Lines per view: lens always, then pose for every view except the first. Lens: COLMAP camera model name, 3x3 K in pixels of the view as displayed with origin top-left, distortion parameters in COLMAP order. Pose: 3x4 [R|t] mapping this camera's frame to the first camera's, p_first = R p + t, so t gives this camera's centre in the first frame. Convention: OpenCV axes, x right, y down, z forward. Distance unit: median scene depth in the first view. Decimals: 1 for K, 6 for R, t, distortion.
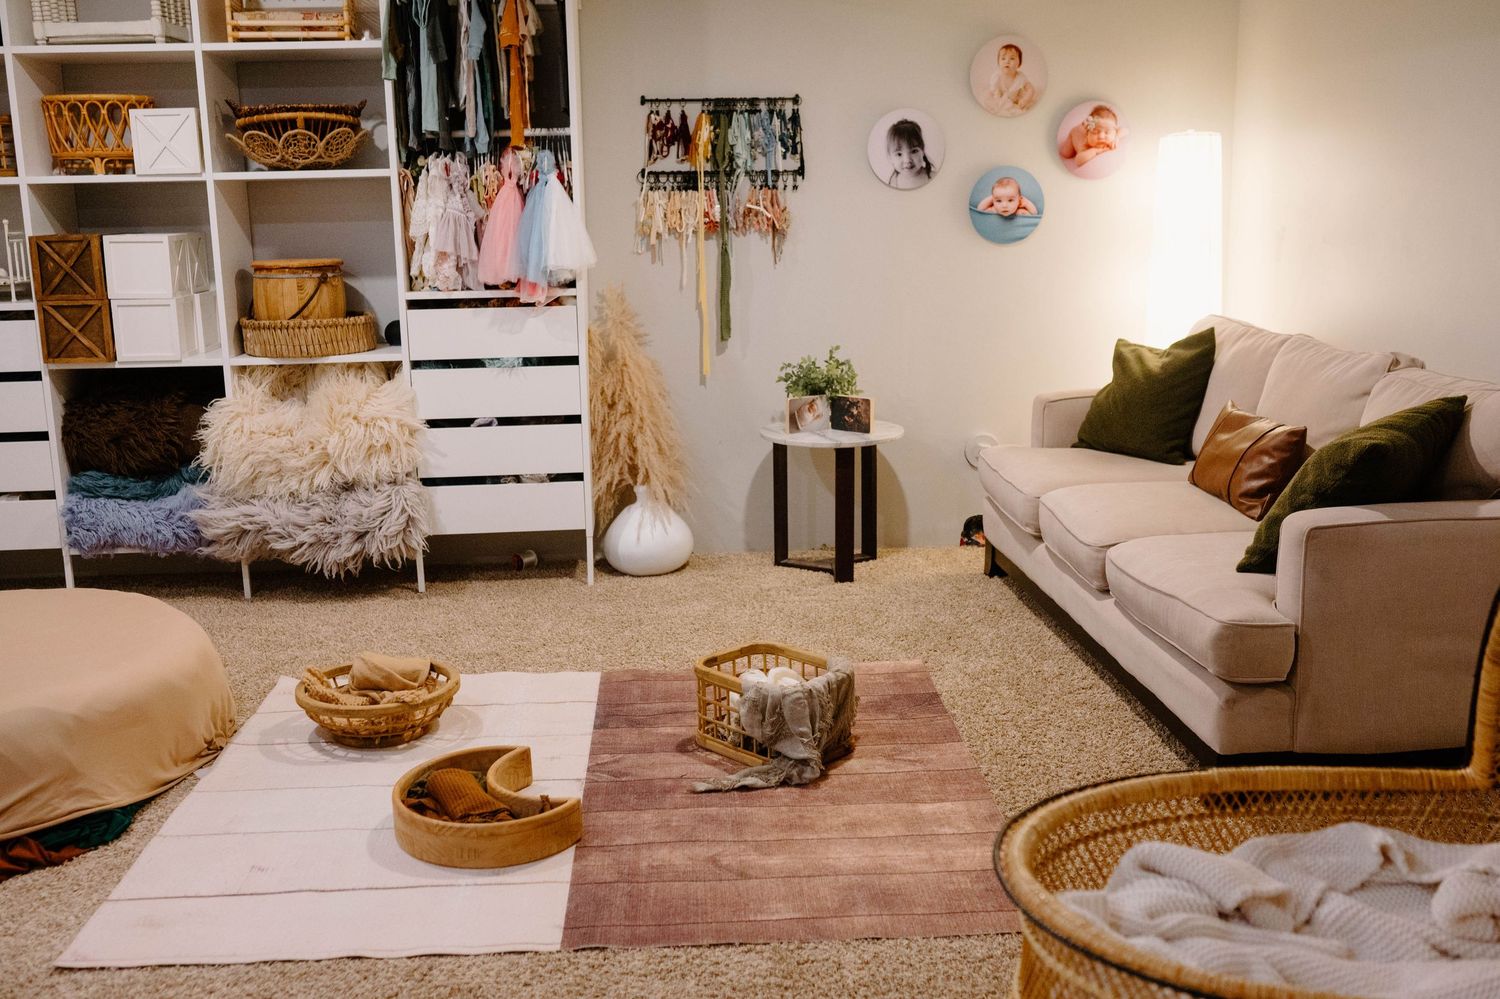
lens RADIAL K [[1422.3, 0, 754.3], [0, 1422.3, 504.2], [0, 0, 1]] dist [-0.007818, 0.000000]
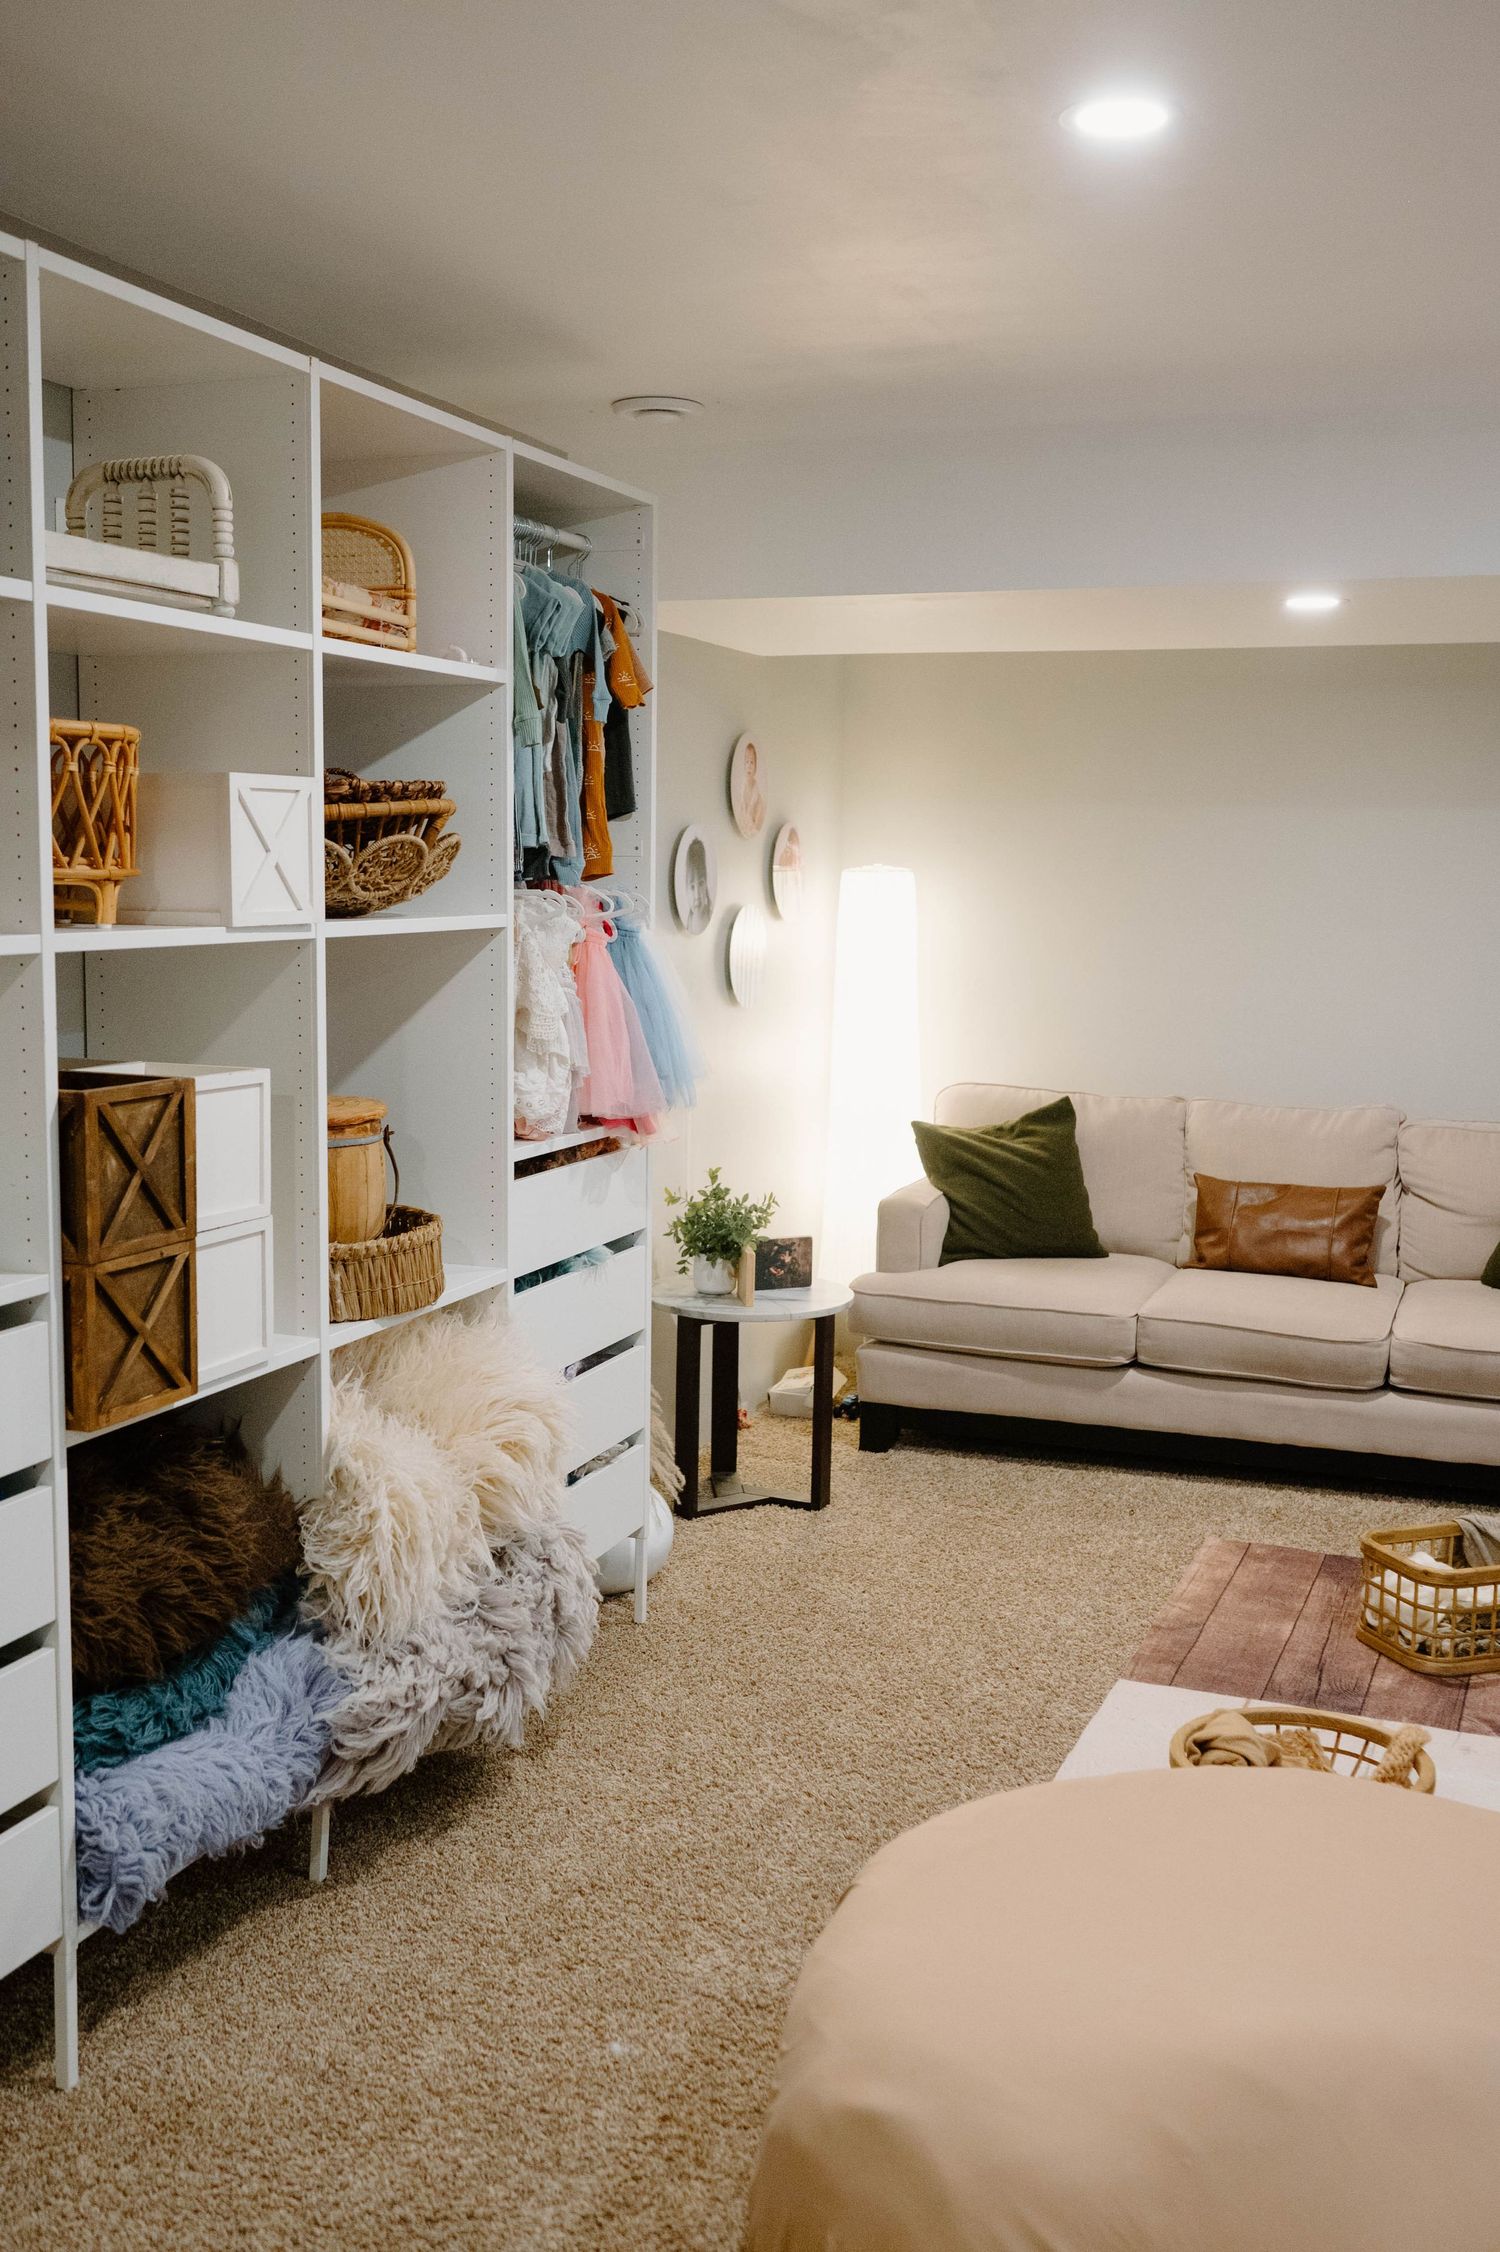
lens RADIAL K [[2135.3, 0, 755.5], [0, 2135.3, 1124.4], [0, 0, 1]] dist [-0.007818, 0.000000]
pose [[0.426984, -0.086765, 0.900087, -0.890391], [0.174827, 0.984526, 0.011969, -0.149606], [-0.887198, 0.152249, 0.435546, 0.578000]]
